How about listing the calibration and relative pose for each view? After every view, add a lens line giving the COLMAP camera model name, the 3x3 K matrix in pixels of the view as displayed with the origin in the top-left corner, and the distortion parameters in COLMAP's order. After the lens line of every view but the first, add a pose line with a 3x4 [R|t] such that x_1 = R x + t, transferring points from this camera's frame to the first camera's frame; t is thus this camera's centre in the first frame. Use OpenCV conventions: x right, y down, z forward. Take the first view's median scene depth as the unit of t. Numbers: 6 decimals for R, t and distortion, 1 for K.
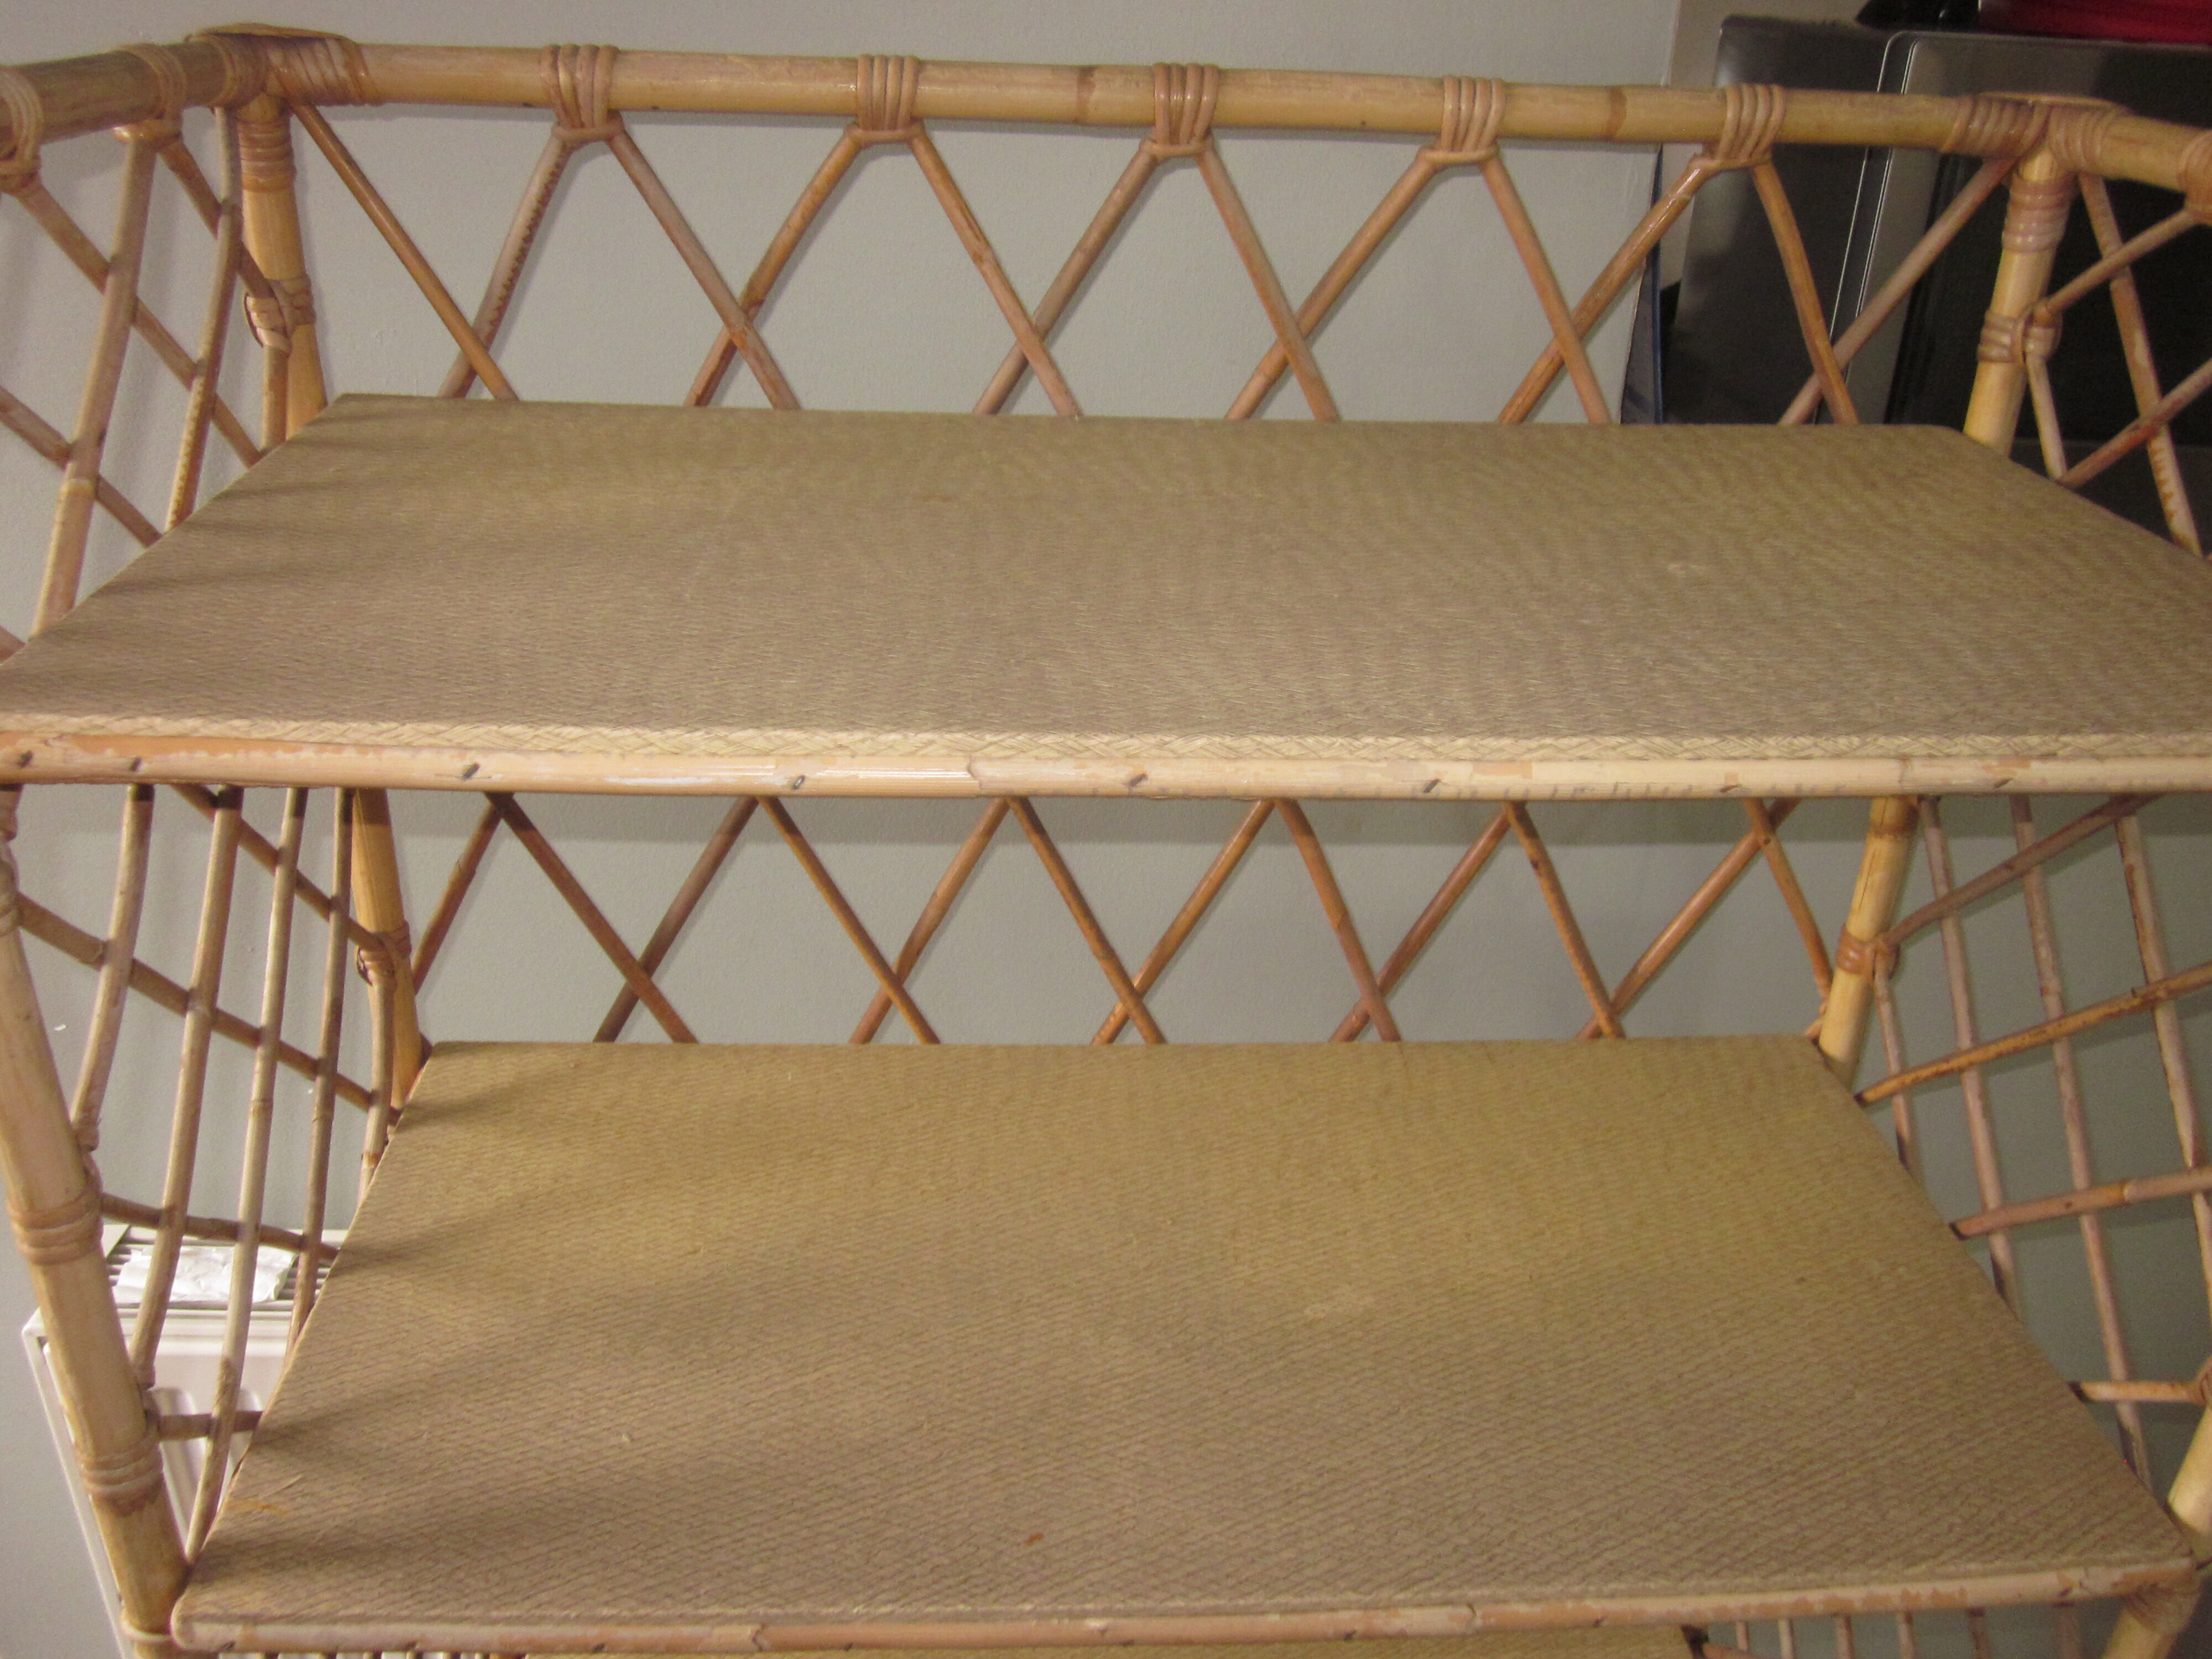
lens RADIAL K [[1819.5, 0, 1109.2], [0, 1819.5, 822.4], [0, 0, 1]] dist [-0.037648, 0.018795]
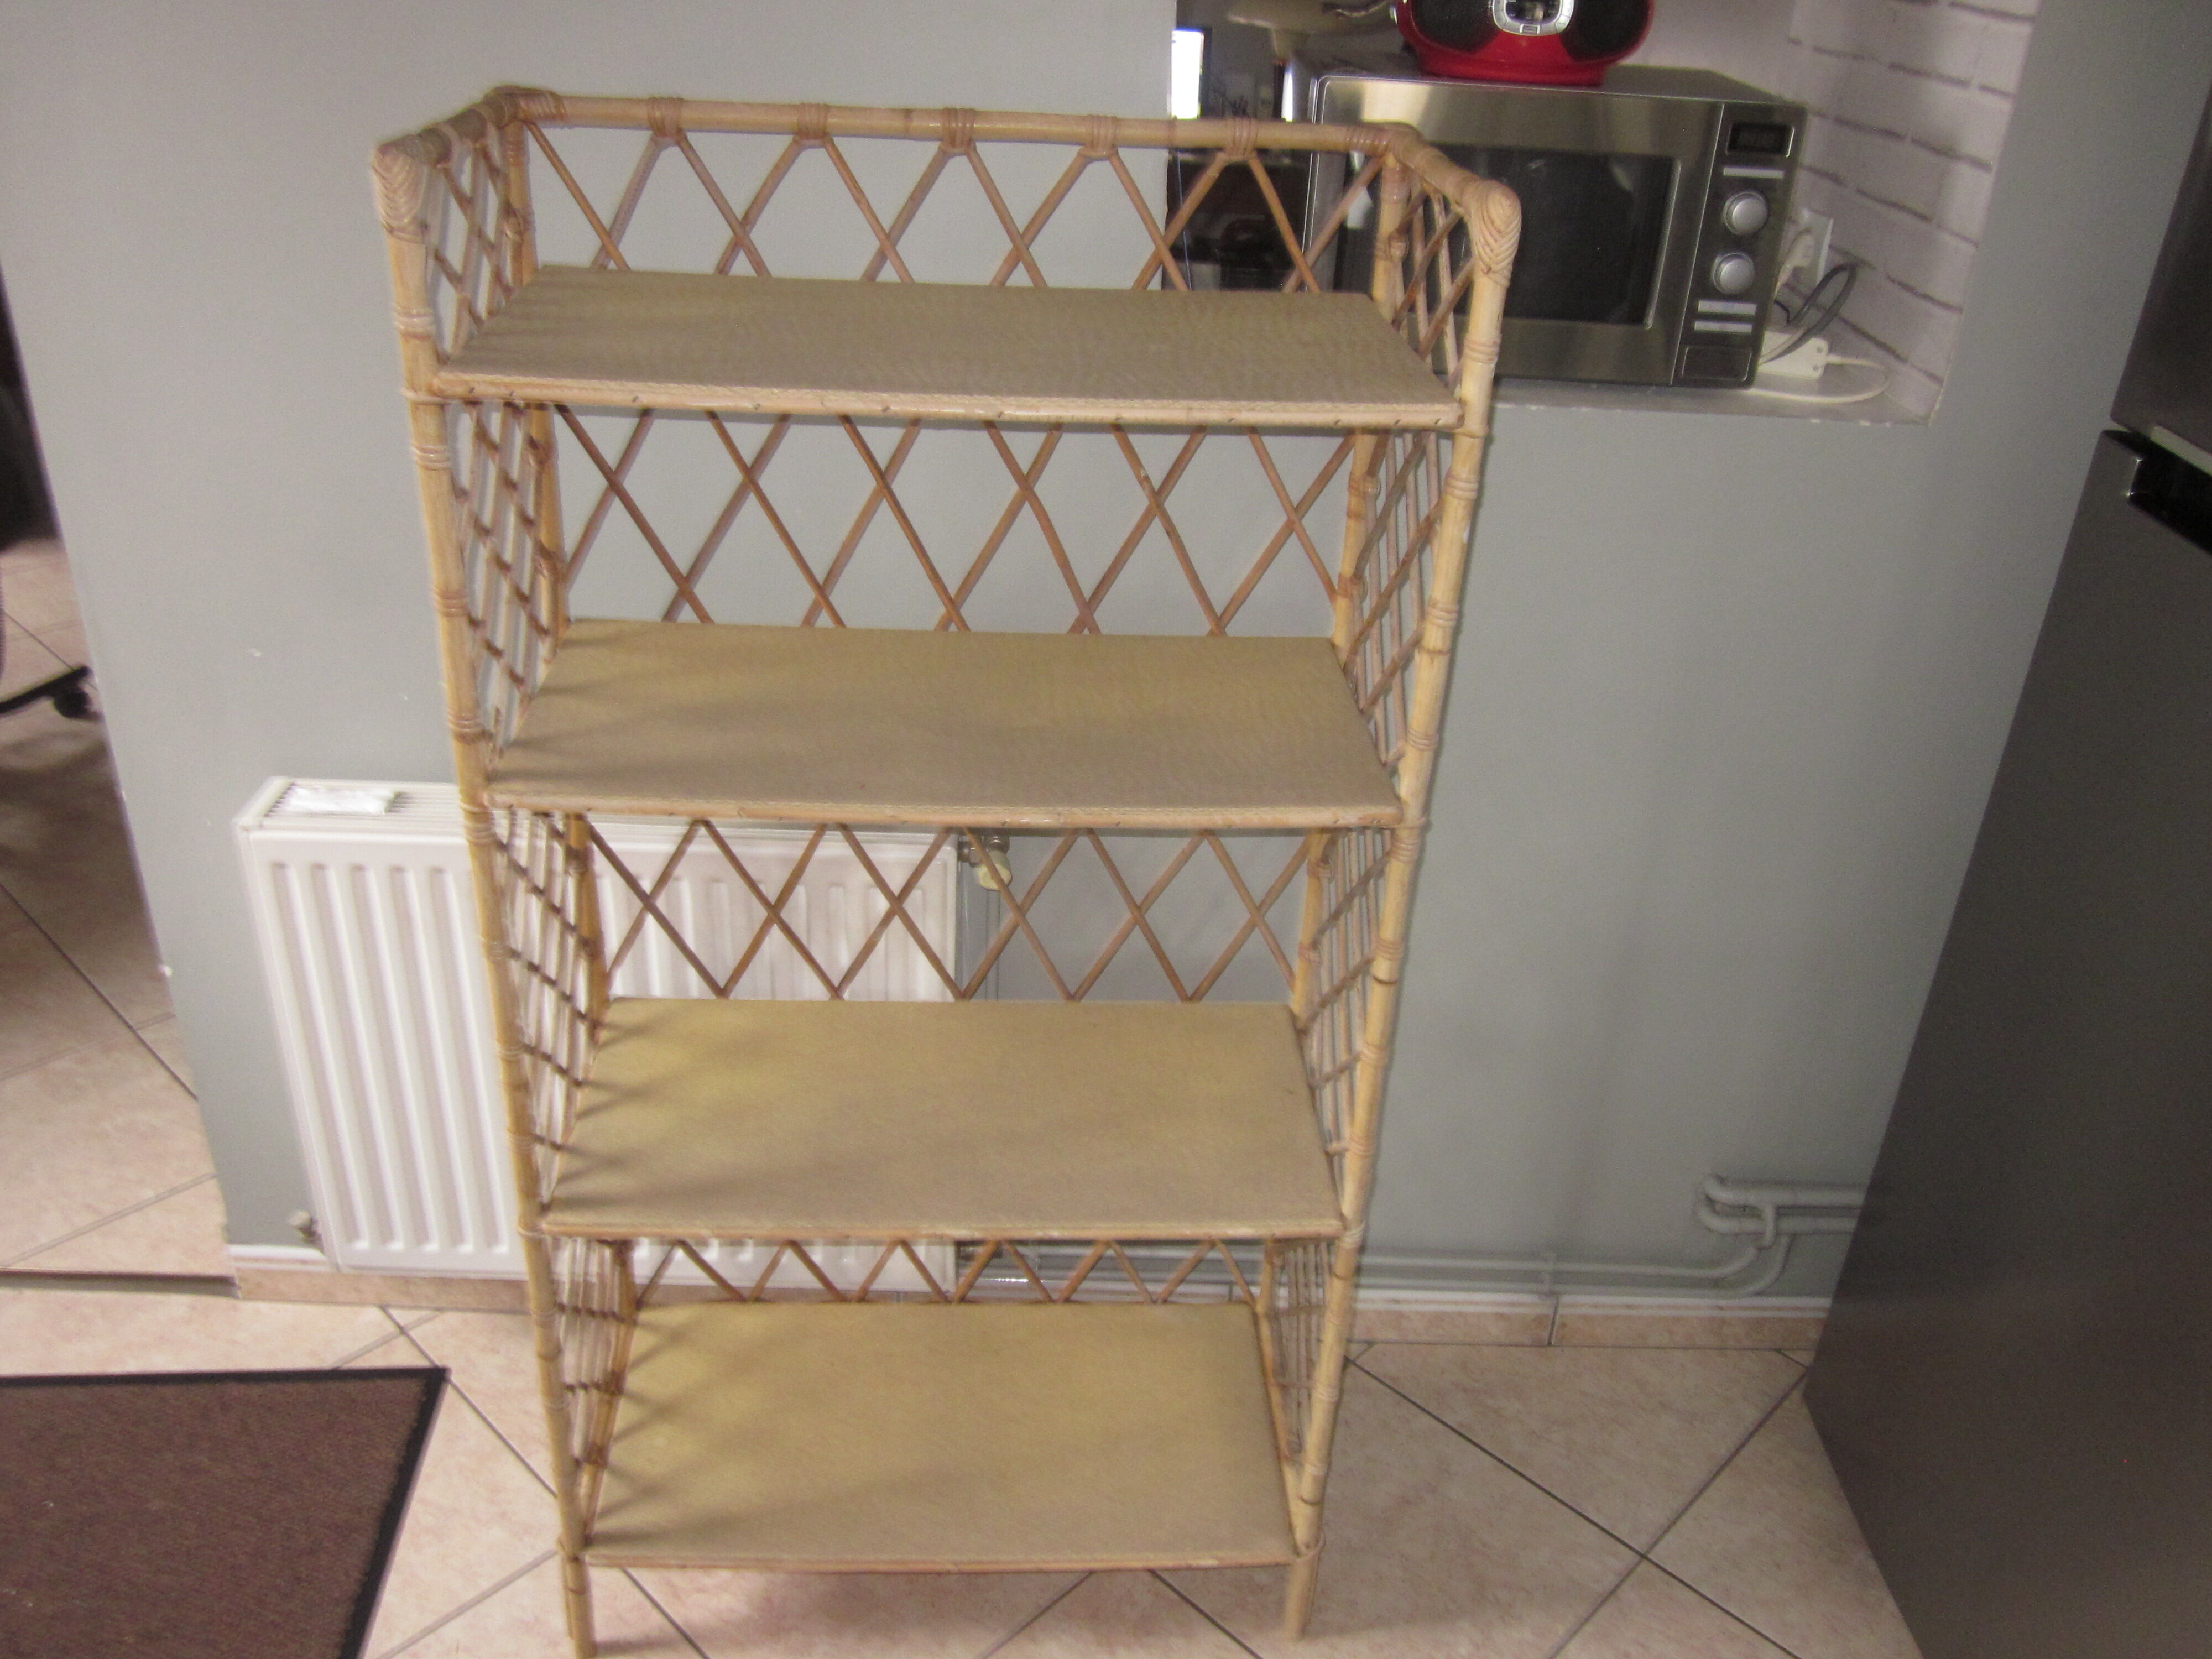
lens RADIAL K [[1819.5, 0, 1112.1], [0, 1819.5, 824.4], [0, 0, 1]] dist [-0.037648, 0.018795]
pose [[0.999853, 0.017043, -0.002110, 0.228116], [-0.016930, 0.998833, 0.045229, 0.287838], [0.002879, -0.045186, 0.998974, -1.050446]]
